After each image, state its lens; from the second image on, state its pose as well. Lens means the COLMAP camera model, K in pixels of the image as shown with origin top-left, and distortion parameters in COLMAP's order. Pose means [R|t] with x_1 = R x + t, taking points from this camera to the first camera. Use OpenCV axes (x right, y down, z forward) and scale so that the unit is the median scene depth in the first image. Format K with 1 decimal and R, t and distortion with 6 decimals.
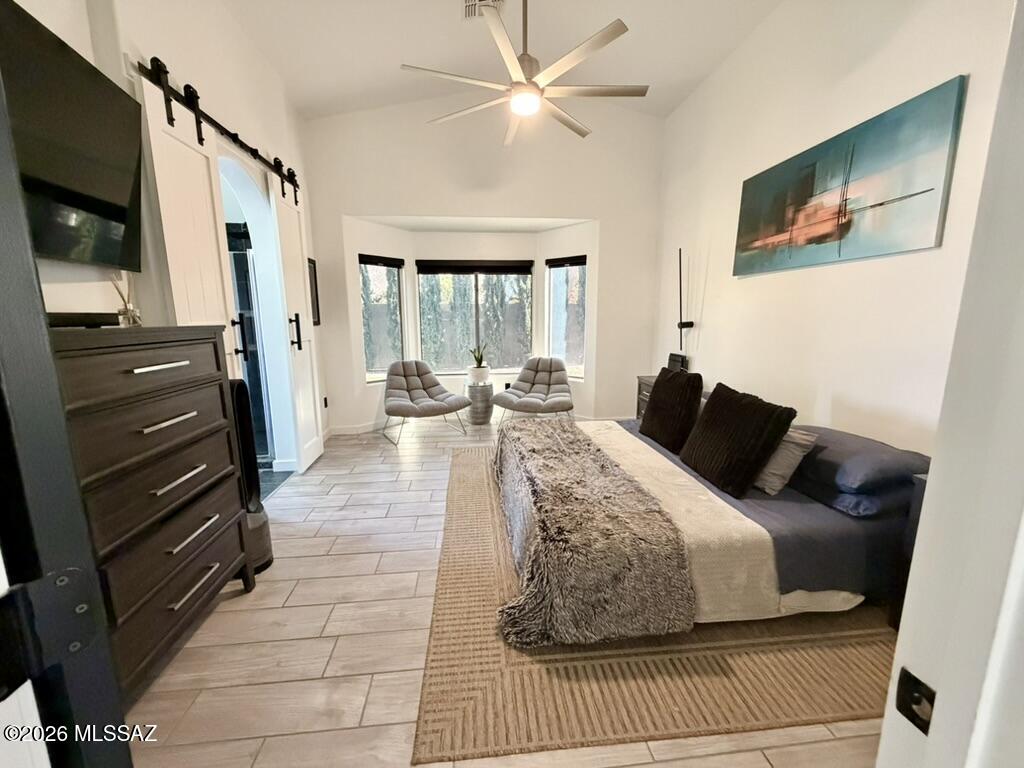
lens RADIAL K [[406.9, 0, 510.5], [0, 406.9, 385.4], [0, 0, 1]] dist [0.000350, -0.000441]
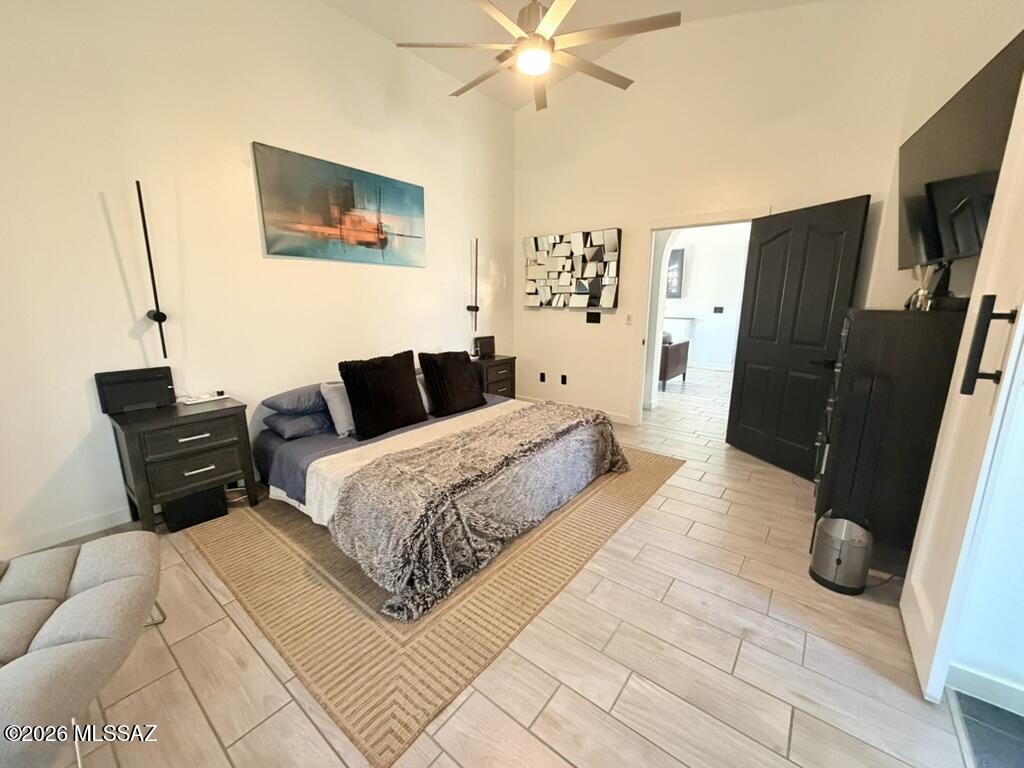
lens RADIAL K [[408.6, 0, 512.0], [0, 408.6, 384.0], [0, 0, 1]] dist [0.000936, -0.000164]
pose [[-0.719672, -0.140105, 0.680032, -0.497248], [0.118926, 0.940080, 0.319541, -0.248171], [-0.684053, 0.310839, -0.659887, 1.434803]]
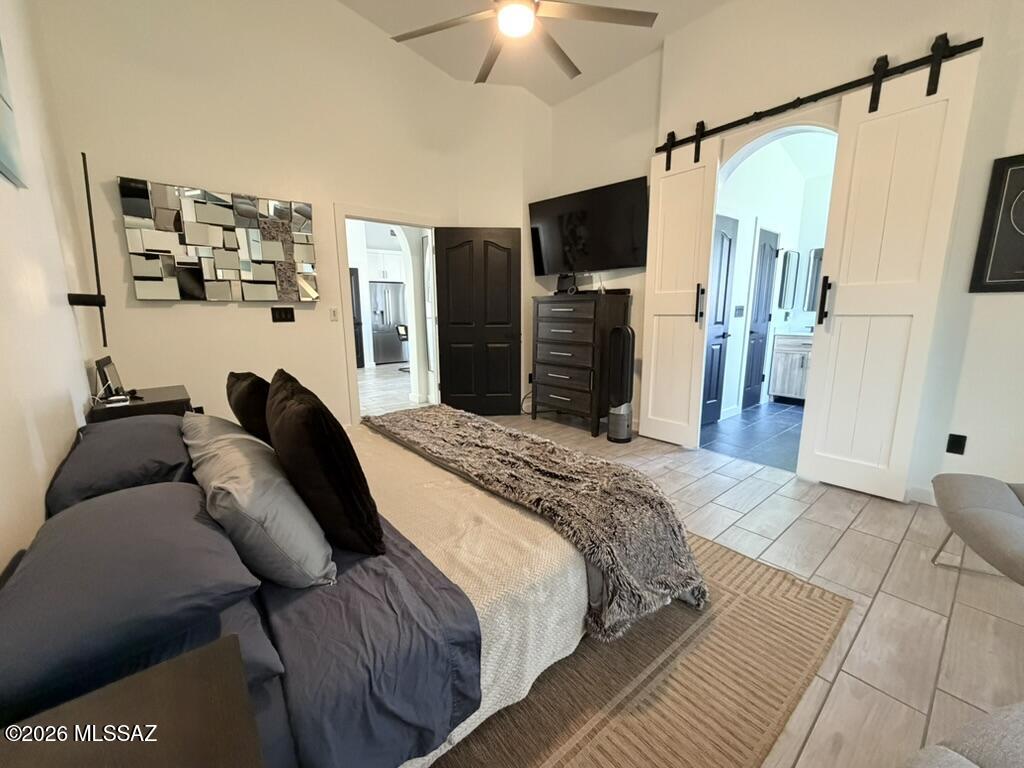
lens RADIAL K [[408.6, 0, 512.0], [0, 408.6, 384.0], [0, 0, 1]] dist [0.000936, -0.000164]
pose [[-0.831586, 0.109684, -0.544457, 0.451667], [-0.084211, 0.944070, 0.318810, -0.197965], [0.548974, 0.310967, -0.775839, 1.461695]]
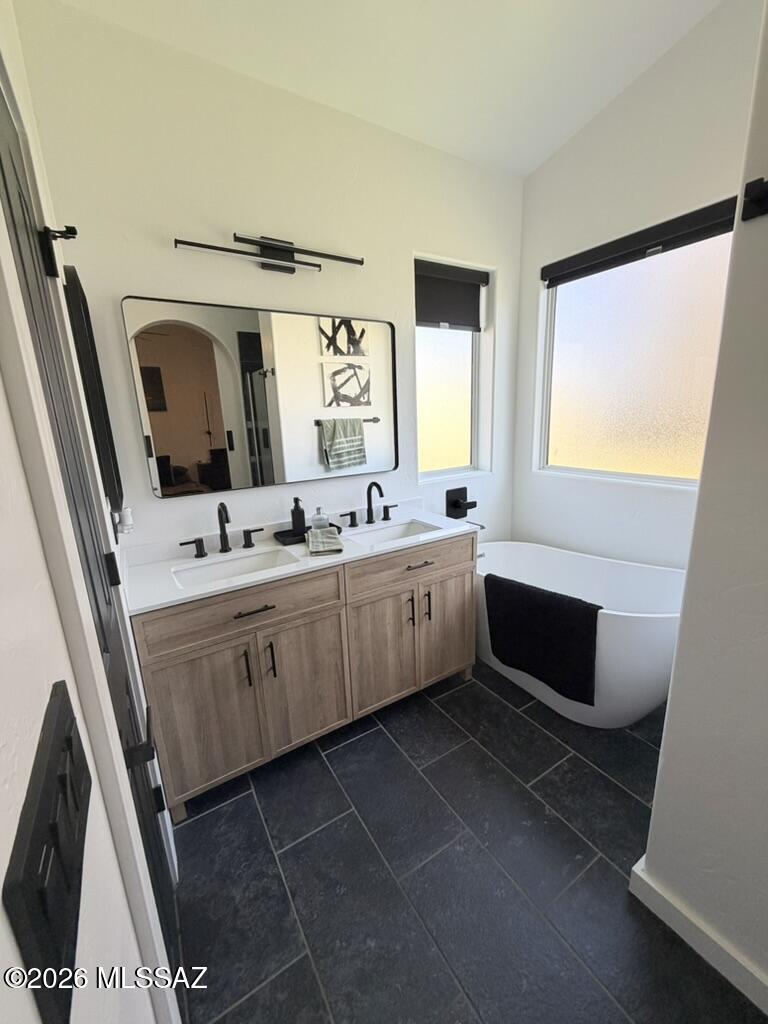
lens RADIAL K [[408.6, 0, 384.0], [0, 408.6, 512.0], [0, 0, 1]] dist [0.000936, -0.000164]
pose [[0.439651, 0.197036, -0.876290, -0.902641], [-0.115775, 0.979934, 0.162254, -0.149844], [0.890676, 0.030117, 0.453641, 0.736227]]
